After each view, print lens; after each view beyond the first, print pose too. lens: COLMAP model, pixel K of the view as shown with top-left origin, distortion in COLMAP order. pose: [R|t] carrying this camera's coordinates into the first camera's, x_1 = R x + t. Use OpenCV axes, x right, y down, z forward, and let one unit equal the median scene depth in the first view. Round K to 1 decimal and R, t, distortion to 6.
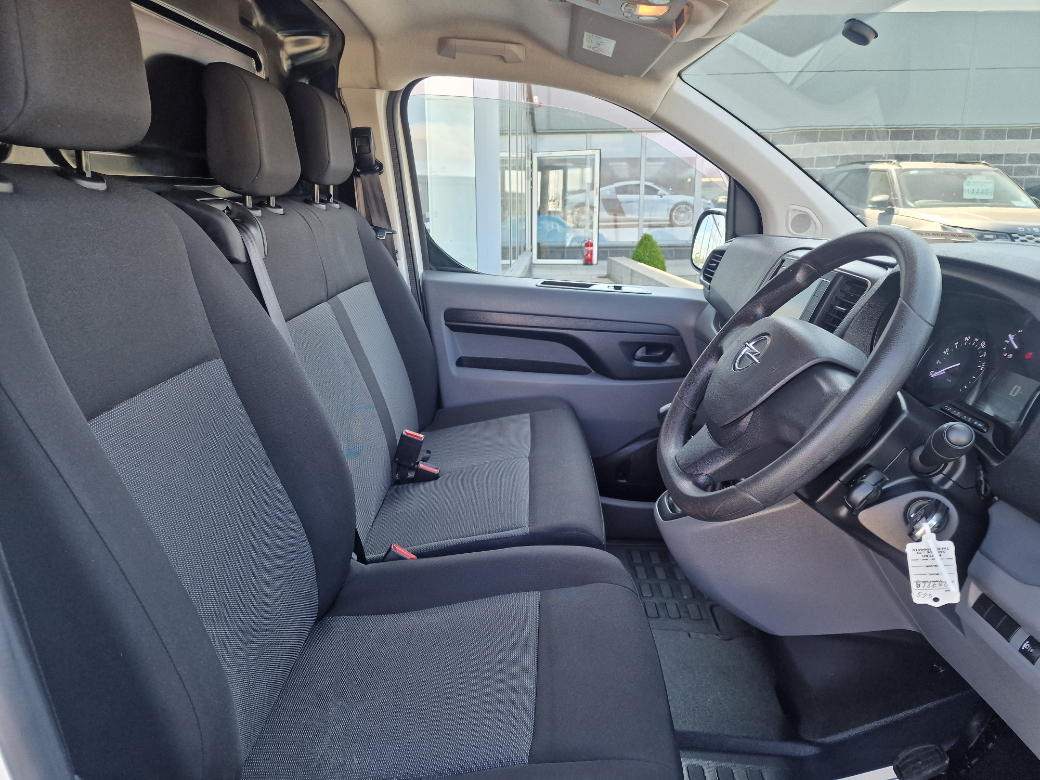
lens RADIAL K [[688.1, 0, 520.0], [0, 688.1, 390.0], [0, 0, 1]] dist [0.001834, -0.001844]
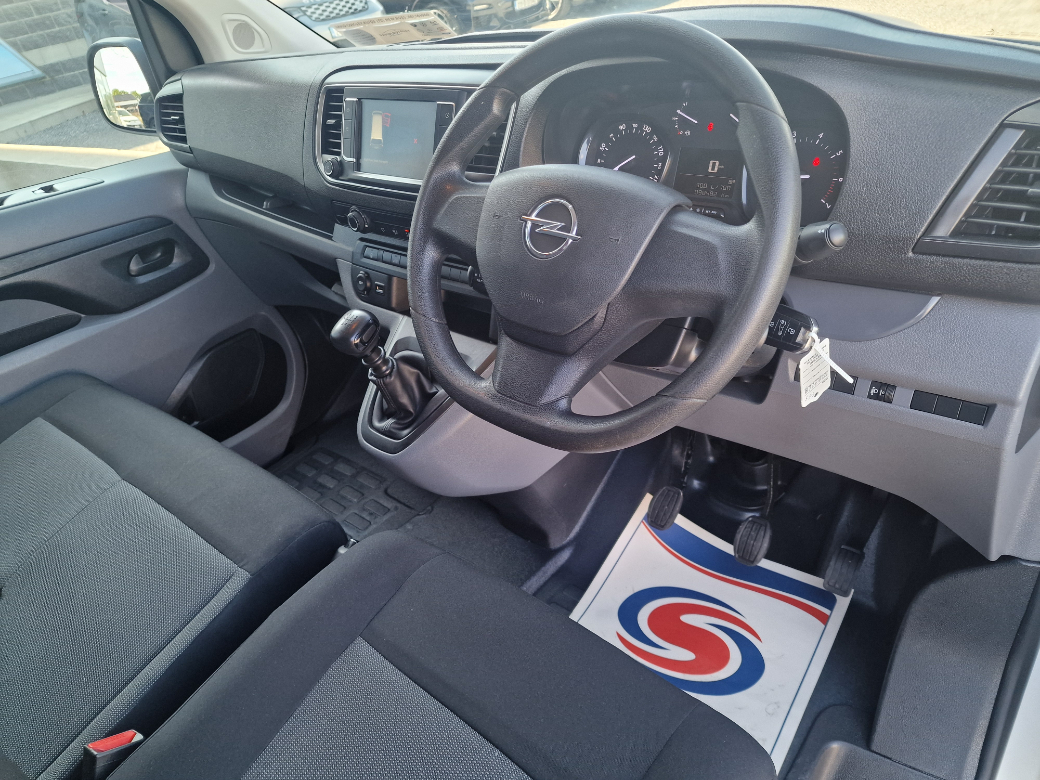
lens RADIAL K [[688.1, 0, 520.0], [0, 688.1, 390.0], [0, 0, 1]] dist [0.001834, -0.001844]
pose [[0.609960, -0.505857, 0.609965, -0.090375], [0.341261, 0.862387, 0.373938, -0.074524], [-0.715185, -0.019930, 0.698651, 0.193897]]
